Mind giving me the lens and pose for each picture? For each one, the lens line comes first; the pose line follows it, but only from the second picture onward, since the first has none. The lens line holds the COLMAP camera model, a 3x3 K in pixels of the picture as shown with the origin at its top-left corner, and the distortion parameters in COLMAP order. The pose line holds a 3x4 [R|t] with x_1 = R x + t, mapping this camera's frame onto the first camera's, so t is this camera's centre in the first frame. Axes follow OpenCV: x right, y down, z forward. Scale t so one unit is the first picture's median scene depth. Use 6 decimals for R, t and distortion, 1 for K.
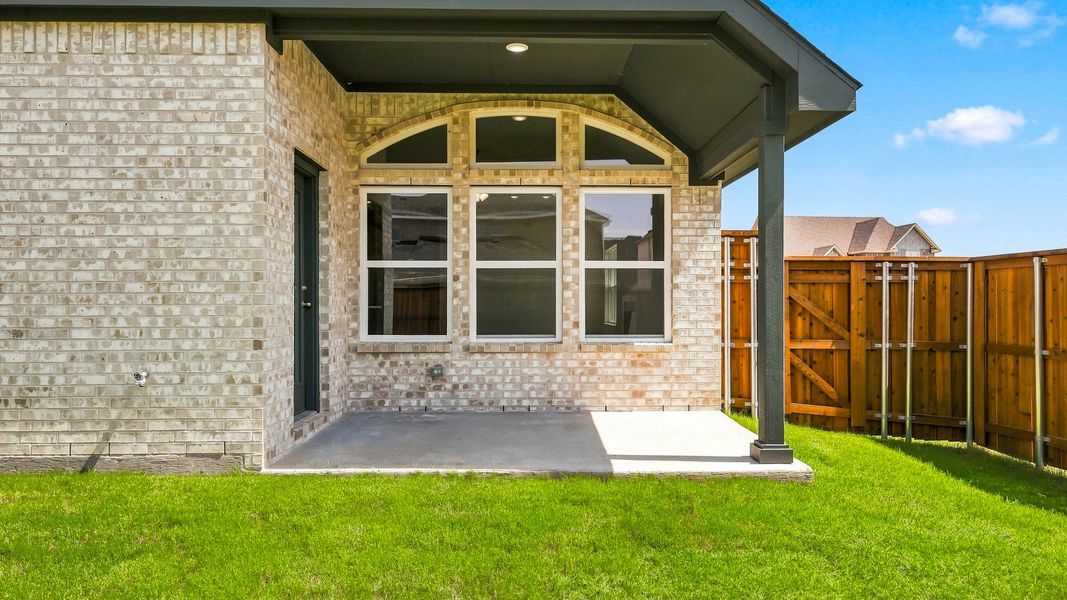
lens RADIAL K [[696.2, 0, 535.2], [0, 696.2, 297.5], [0, 0, 1]] dist [0.004974, 0.000892]
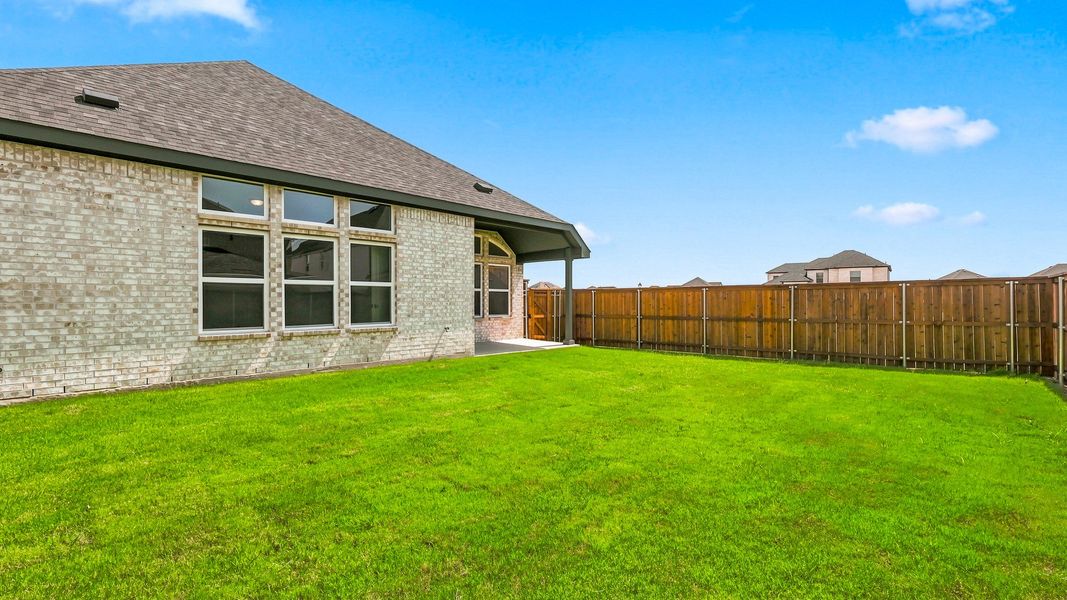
lens RADIAL K [[475.6, 0, 534.7], [0, 475.6, 301.2], [0, 0, 1]] dist [0.002465, -0.001044]
pose [[0.692197, -0.002410, 0.721704, -1.217157], [-0.004470, 0.999961, 0.007627, -0.017156], [-0.721694, -0.008505, 0.692160, -0.497224]]
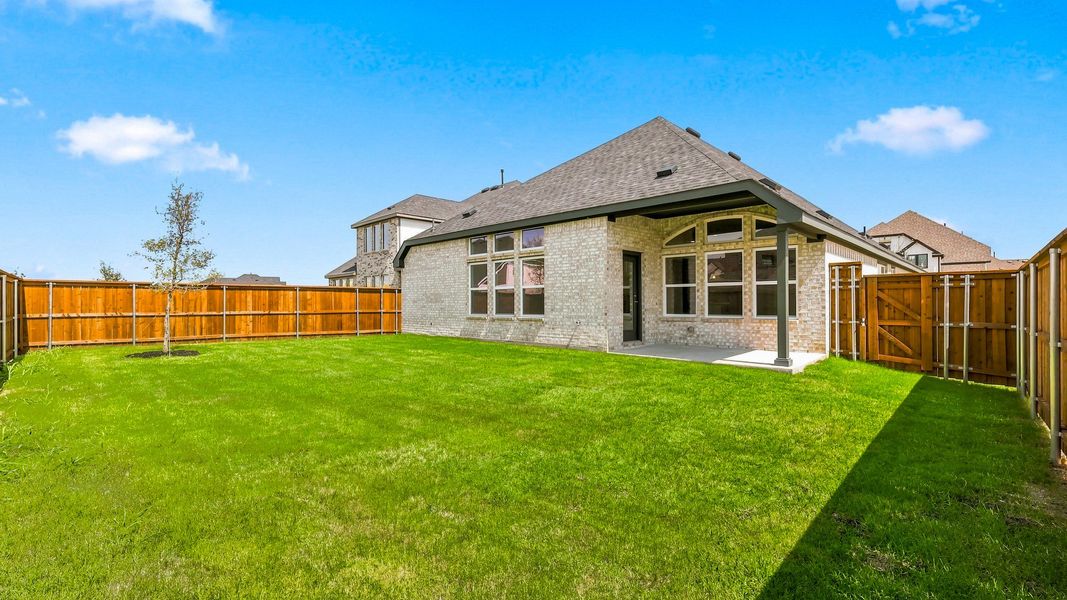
lens RADIAL K [[465.5, 0, 533.9], [0, 465.5, 304.2], [0, 0, 1]] dist [0.017155, 0.000221]
pose [[0.706603, -0.001411, -0.707608, 0.623952], [0.010623, 0.999906, 0.008615, -0.001020], [0.707530, -0.013605, 0.706552, -0.539444]]
